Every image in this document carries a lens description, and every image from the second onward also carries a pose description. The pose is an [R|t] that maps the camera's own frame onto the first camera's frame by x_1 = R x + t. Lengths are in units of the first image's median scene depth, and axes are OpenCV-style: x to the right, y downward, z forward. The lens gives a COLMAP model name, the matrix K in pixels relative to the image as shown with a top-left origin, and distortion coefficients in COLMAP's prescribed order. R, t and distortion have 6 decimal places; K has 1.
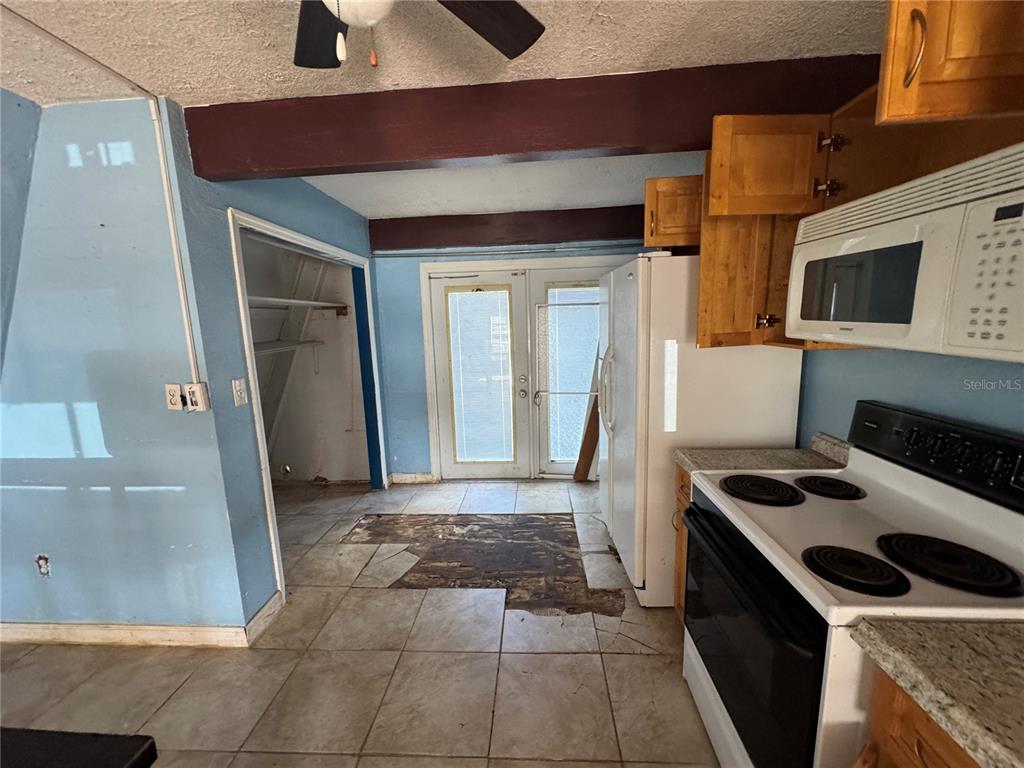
lens RADIAL K [[409.6, 0, 508.3], [0, 409.6, 383.5], [0, 0, 1]] dist [-0.000949, -0.000484]
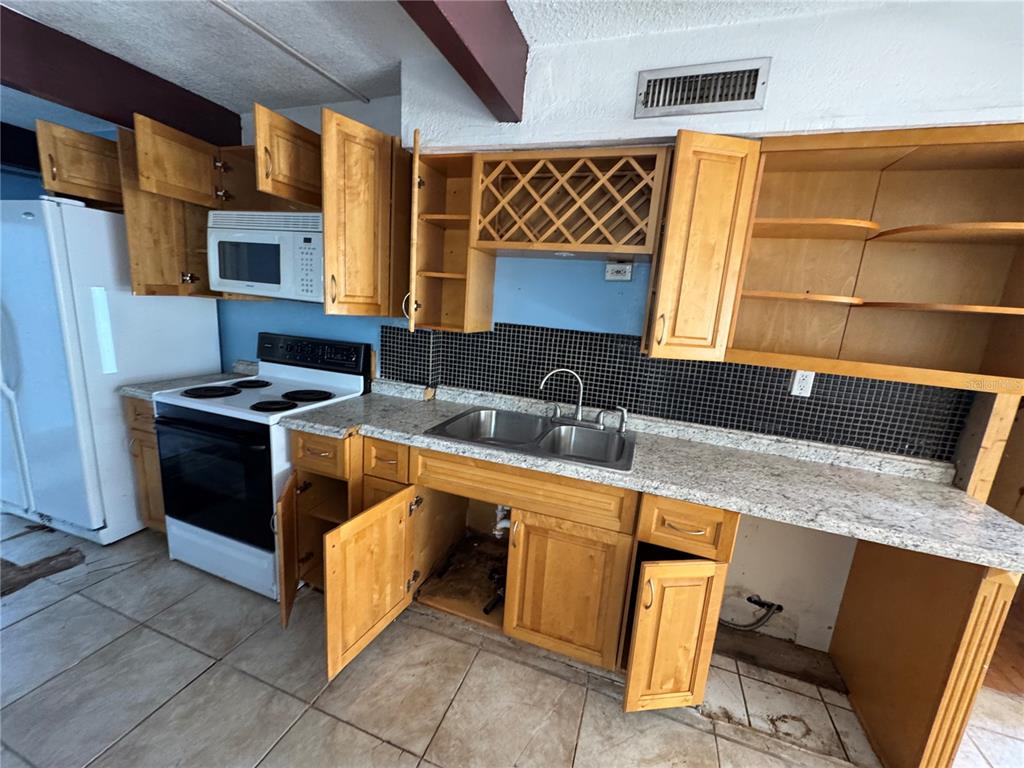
lens RADIAL K [[409.6, 0, 512.8], [0, 409.6, 384.8], [0, 0, 1]] dist [-0.000949, -0.000484]
pose [[0.270172, -0.141000, 0.952432, -0.477502], [0.070042, 0.989476, 0.126615, 0.114053], [-0.960261, 0.032503, 0.277204, -0.441522]]
